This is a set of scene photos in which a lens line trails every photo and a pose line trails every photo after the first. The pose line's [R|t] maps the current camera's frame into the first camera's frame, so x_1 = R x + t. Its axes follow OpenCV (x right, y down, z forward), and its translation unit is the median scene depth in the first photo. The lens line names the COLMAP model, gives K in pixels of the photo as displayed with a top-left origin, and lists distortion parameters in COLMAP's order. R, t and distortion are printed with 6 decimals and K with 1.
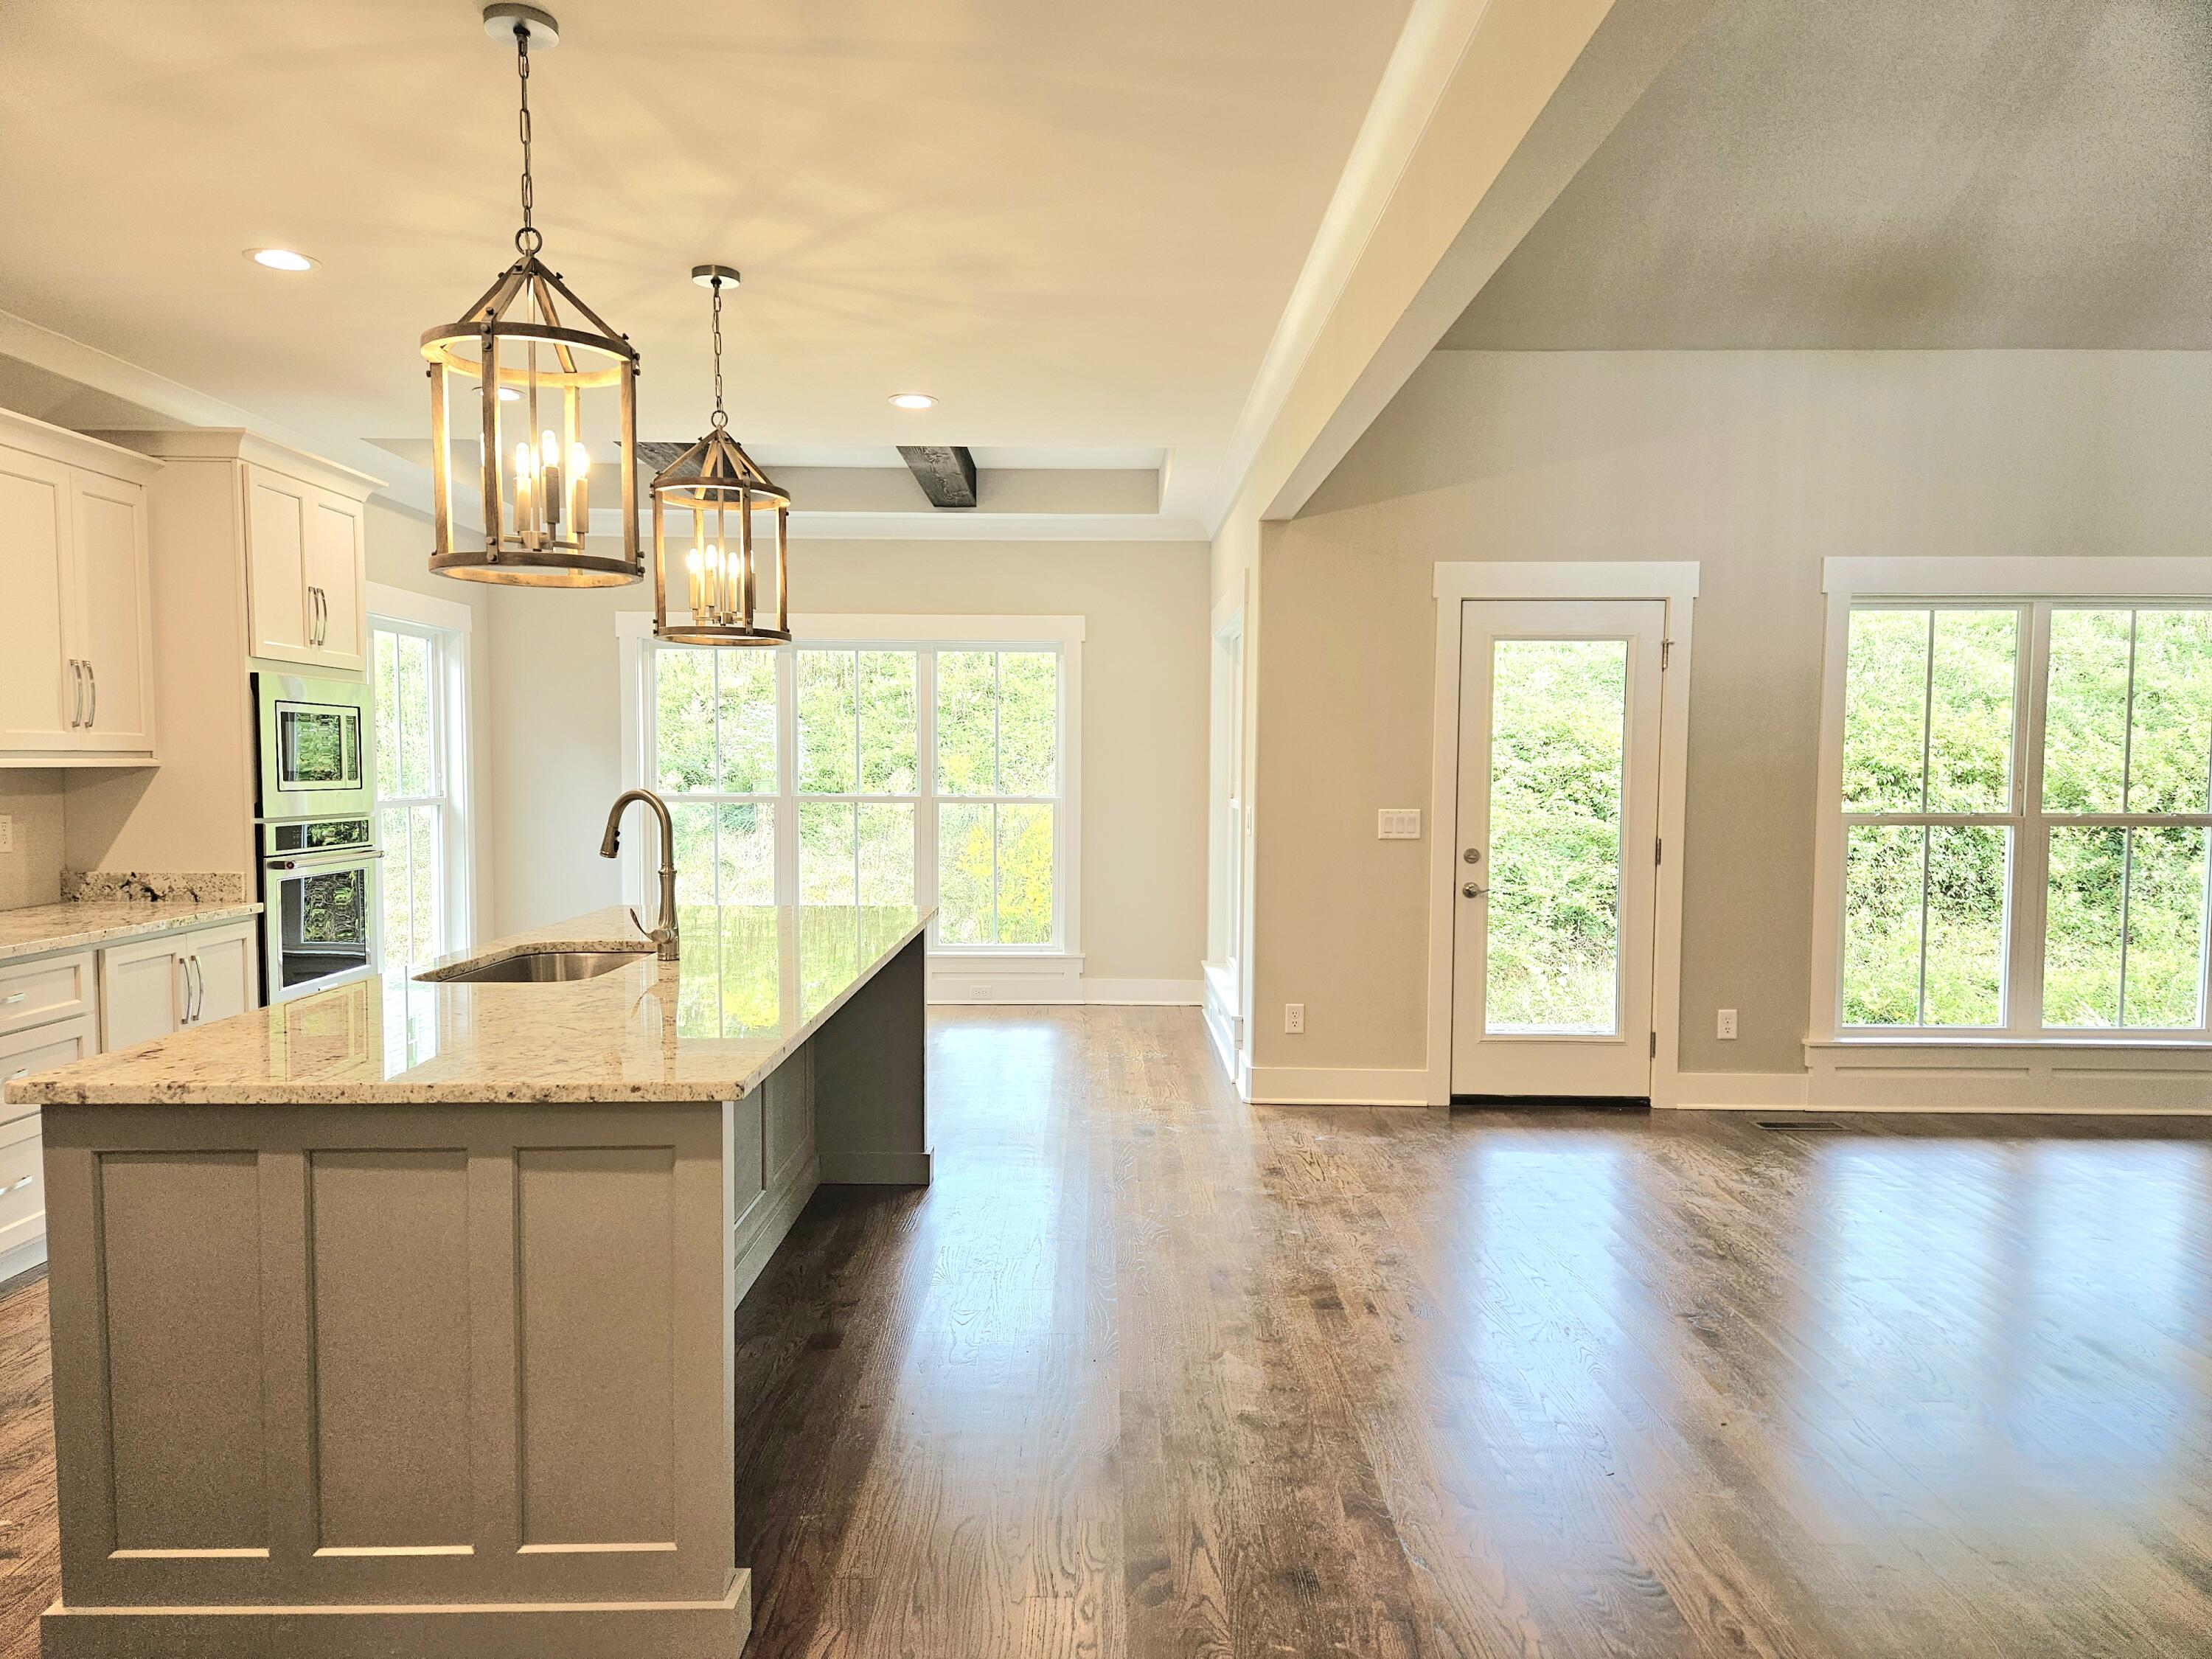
lens RADIAL K [[1471.3, 0, 1099.0], [0, 1471.3, 862.5], [0, 0, 1]] dist [0.075852, -0.057110]
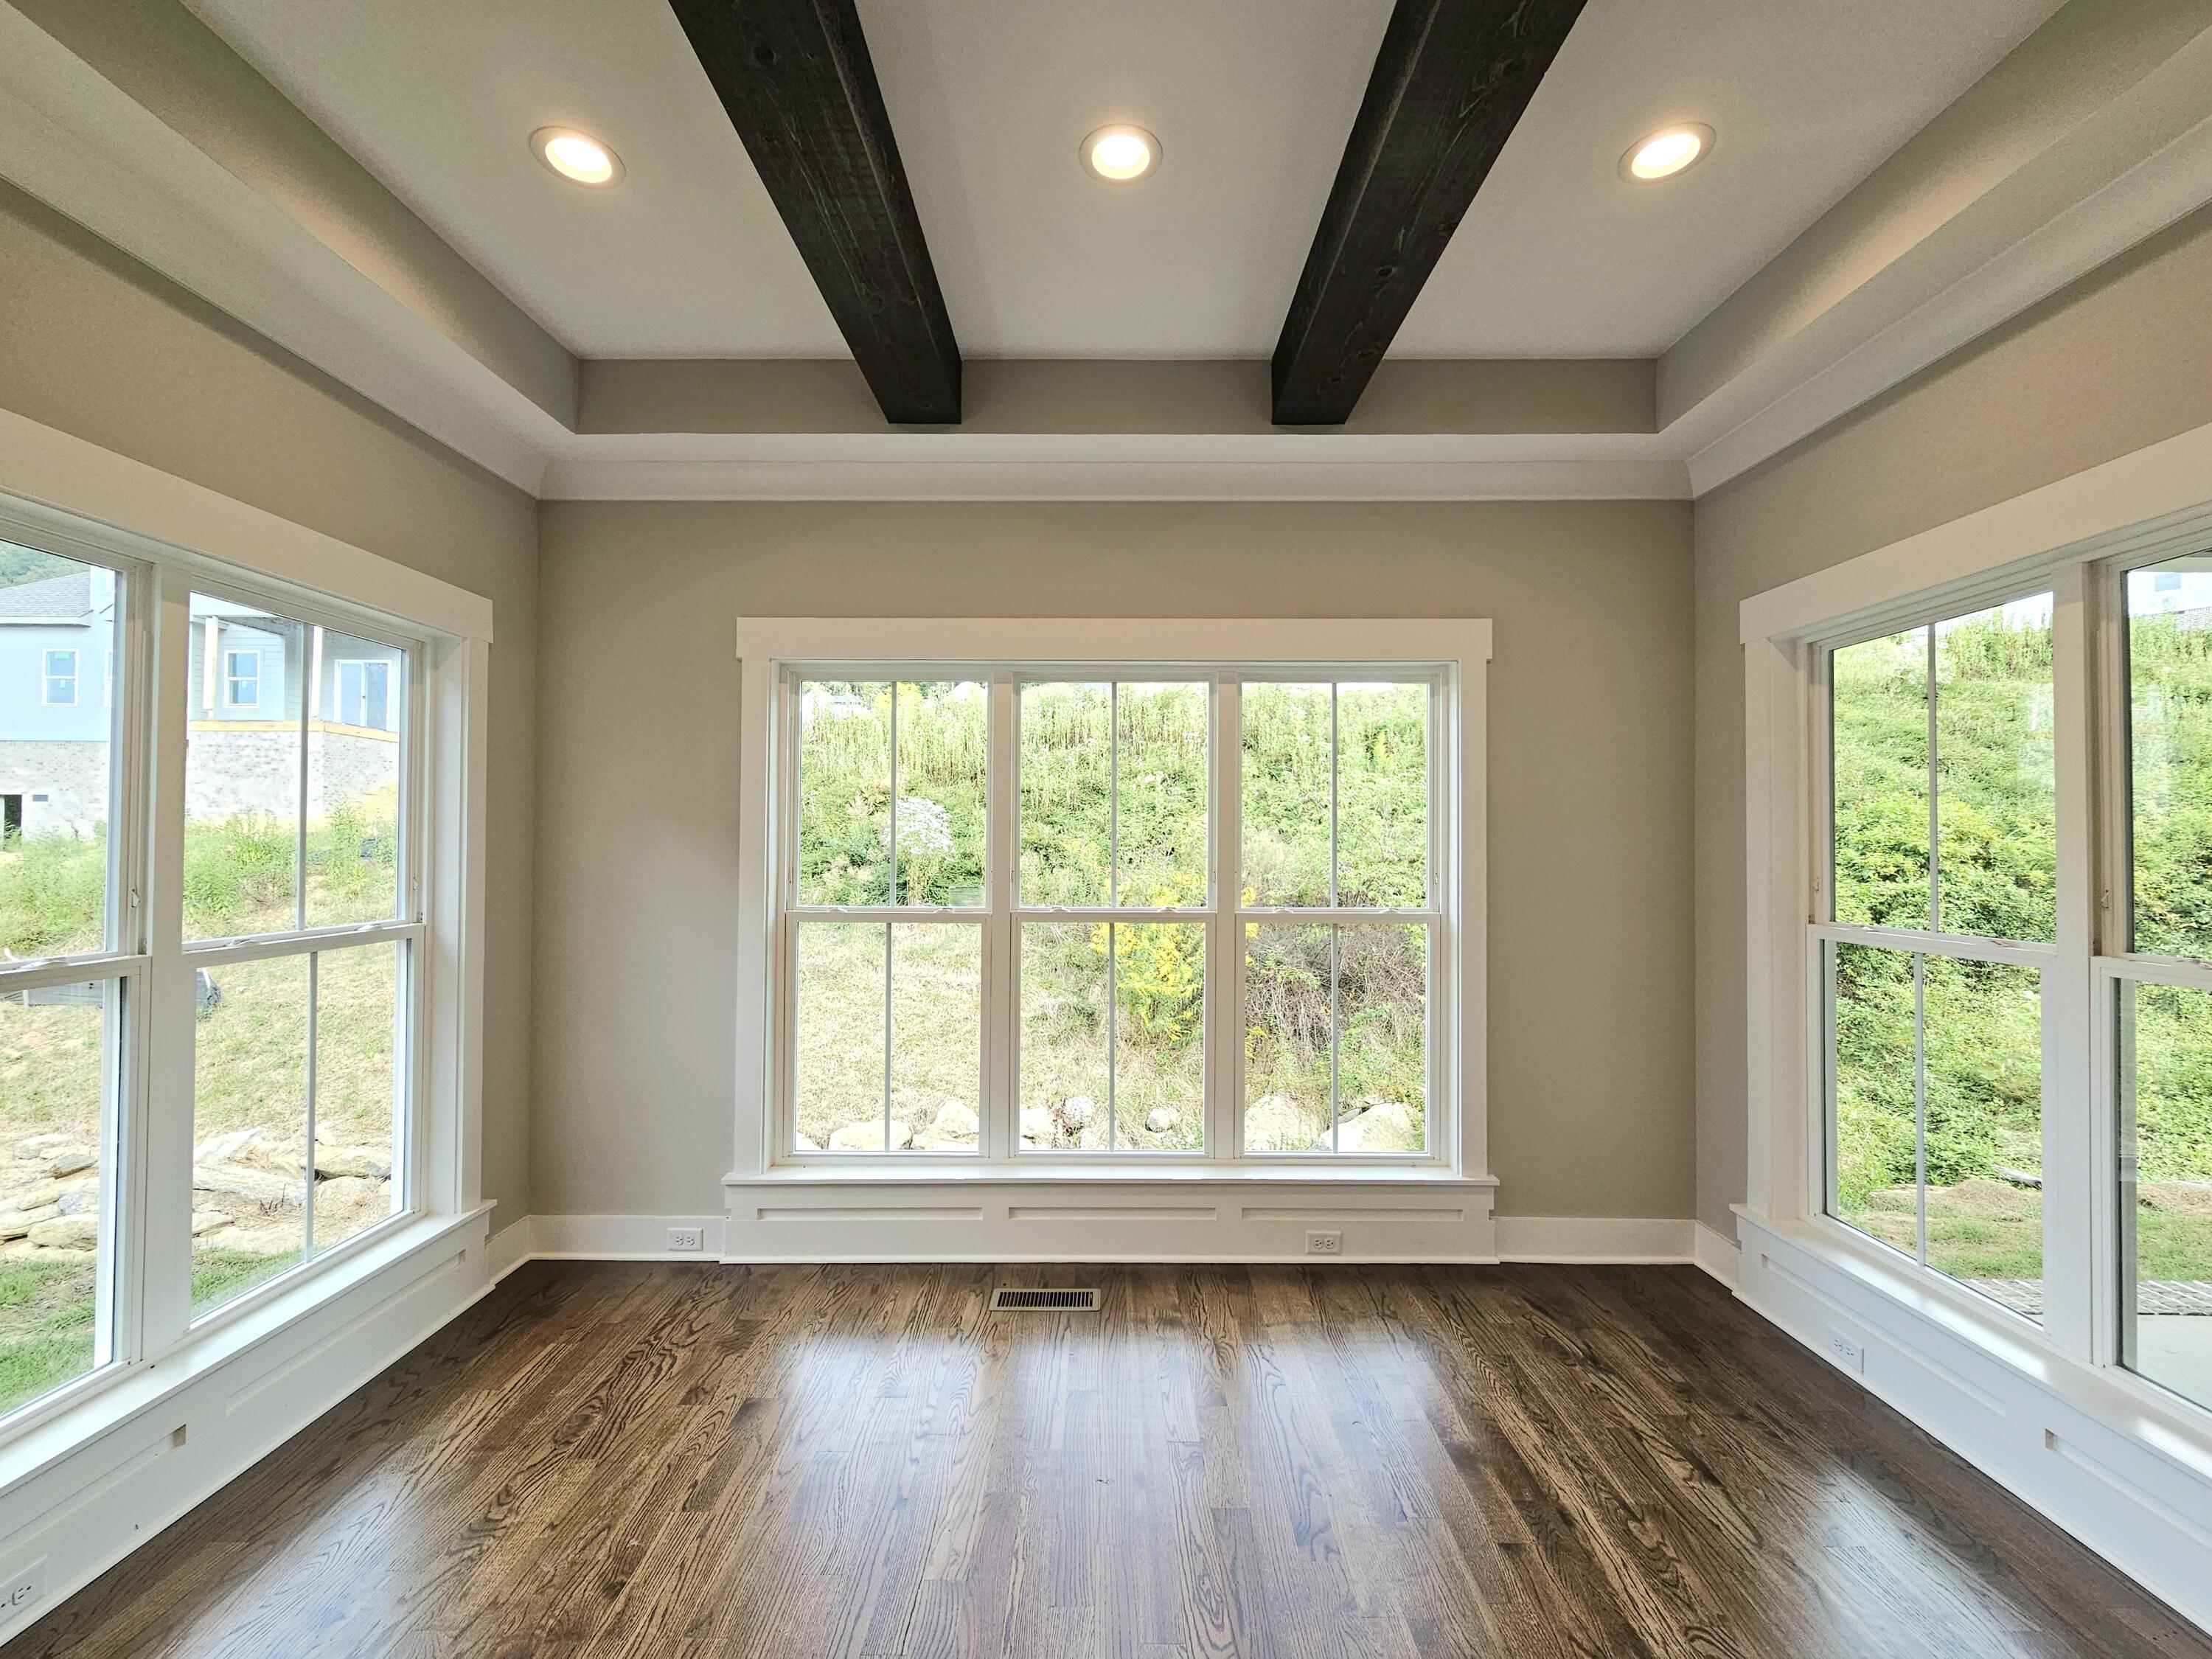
lens RADIAL K [[912.5, 0, 1100.3], [0, 912.5, 832.7], [0, 0, 1]] dist [-0.000655, -0.000184]
pose [[0.999976, -0.002407, -0.006548, -0.237326], [0.001882, 0.996860, -0.079164, -0.067579], [0.006718, 0.079150, 0.996840, 0.867485]]
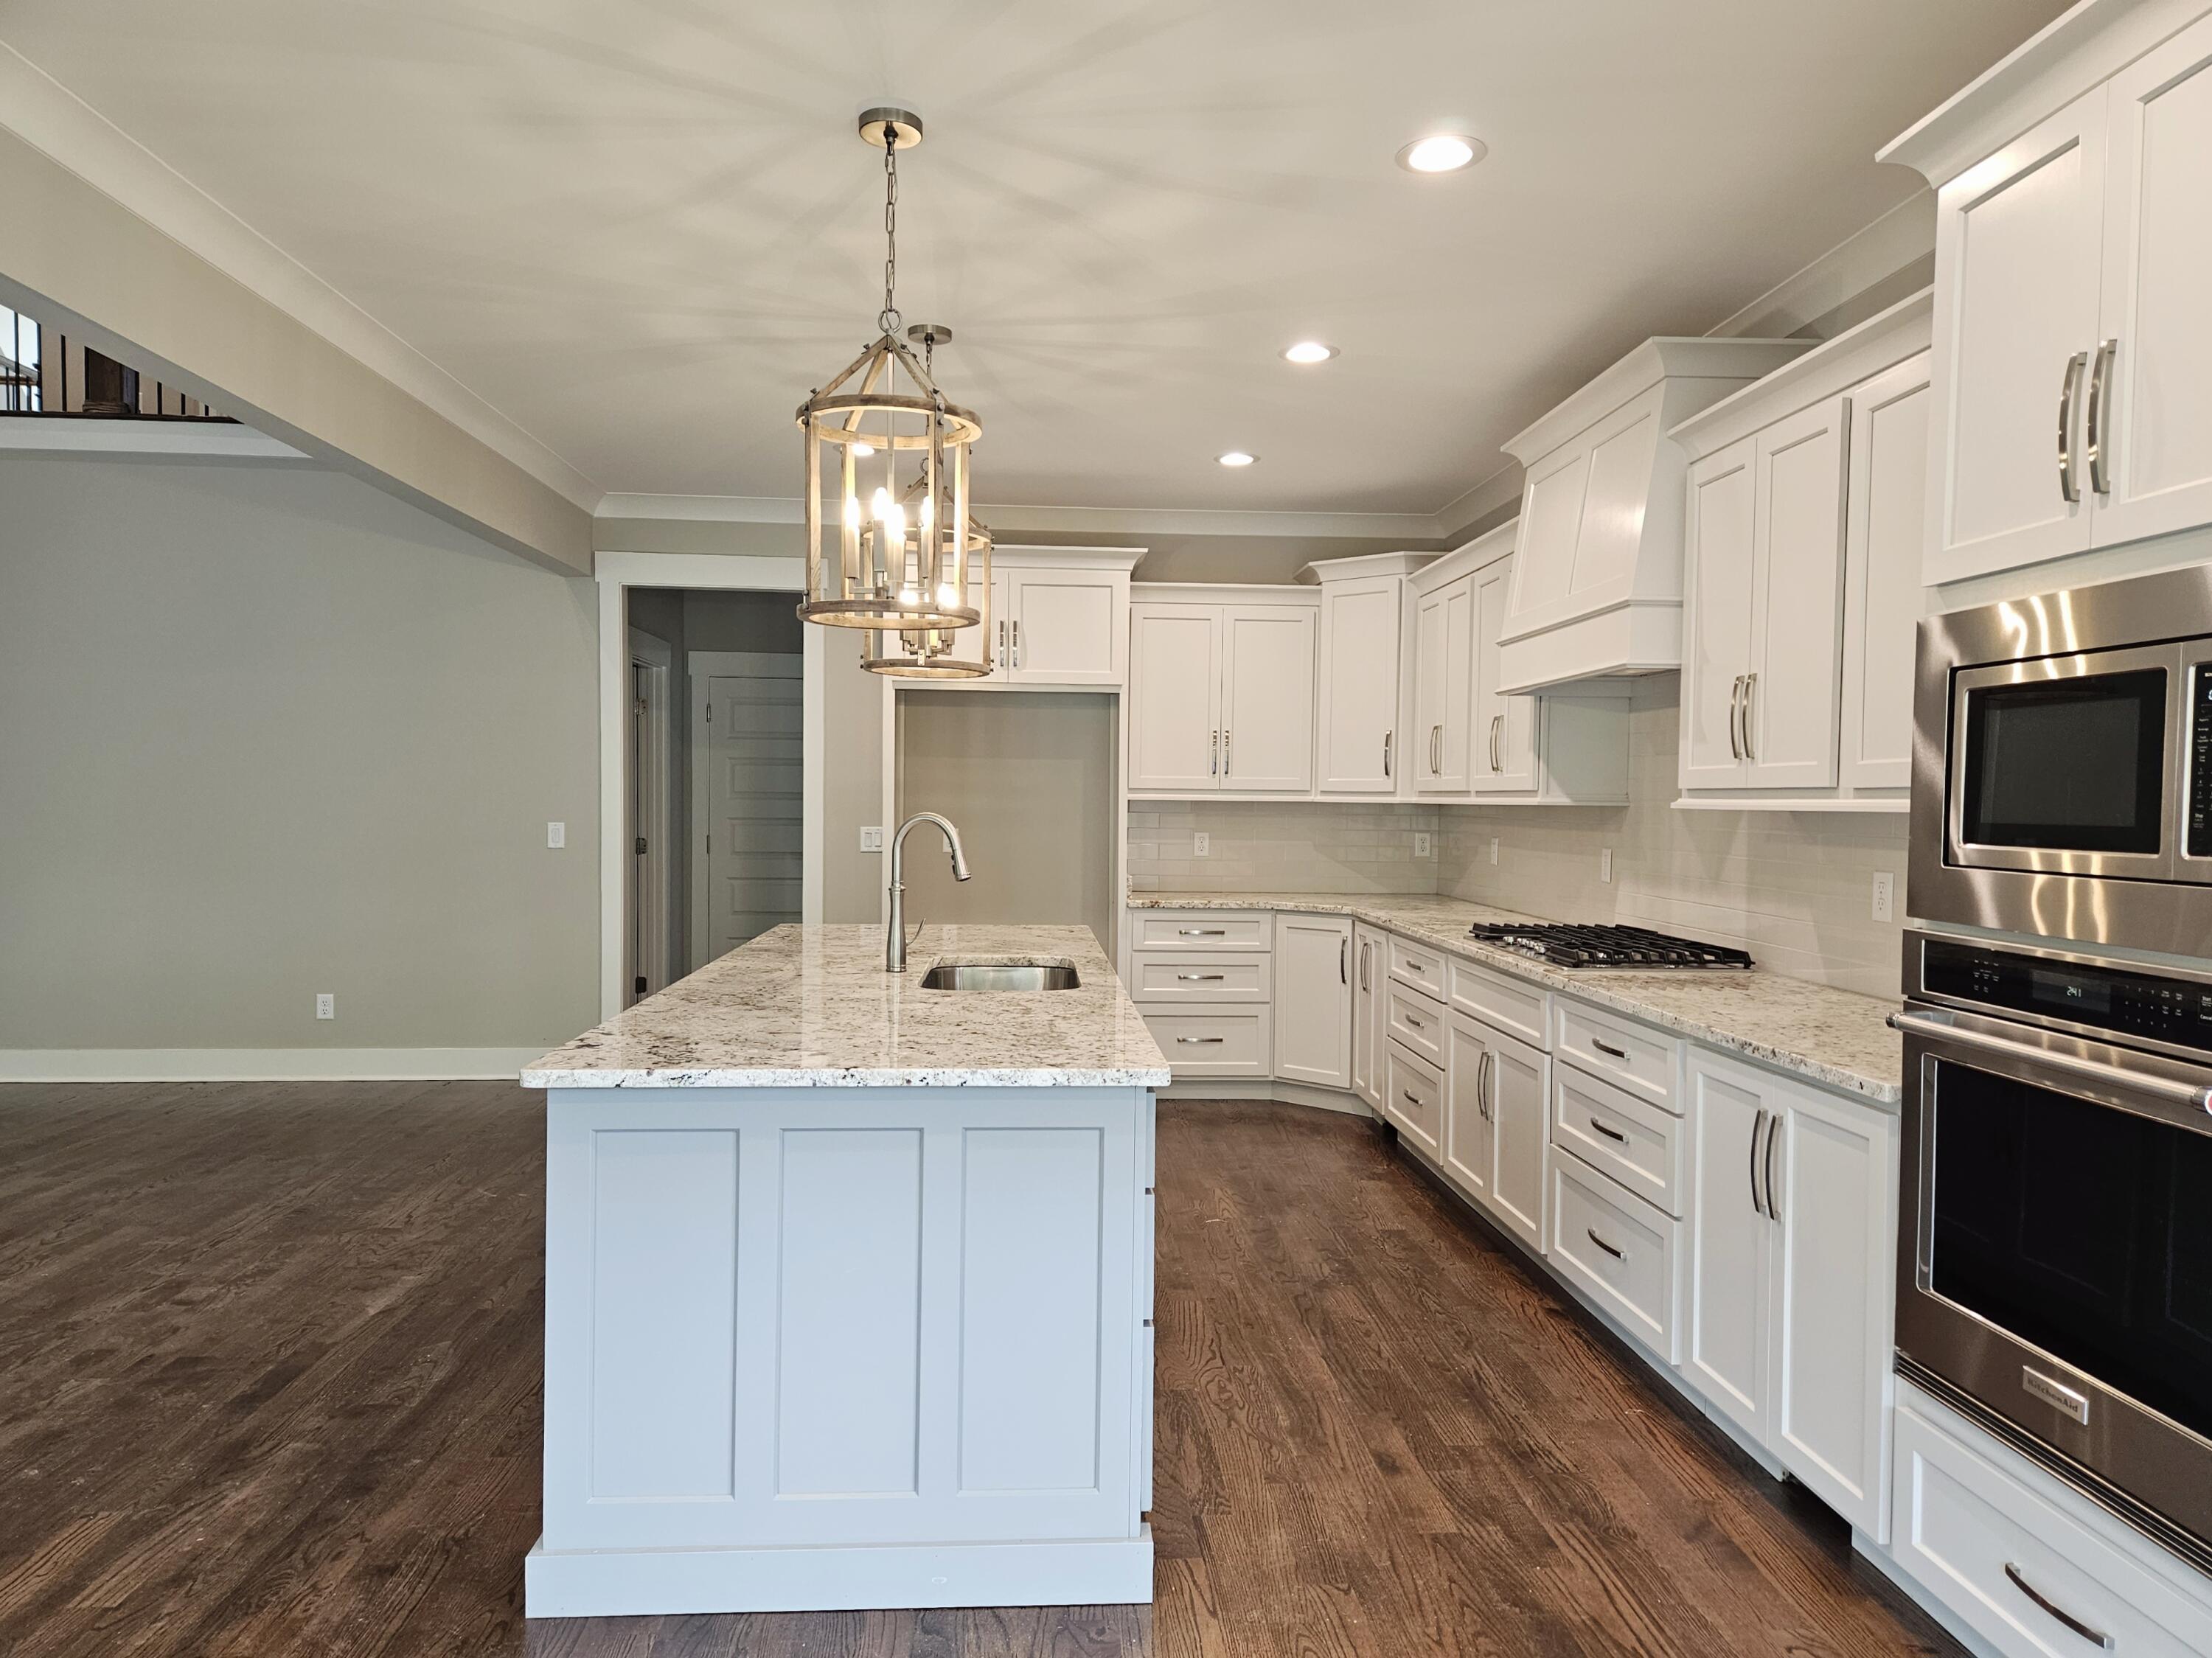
lens RADIAL K [[1480.5, 0, 1114.9], [0, 1480.5, 859.2], [0, 0, 1]] dist [0.077338, -0.061322]
pose [[-0.997674, -0.015465, -0.066396, -0.223065], [-0.022562, 0.993948, 0.107506, -0.079678], [0.064331, 0.108754, -0.991985, 1.229389]]
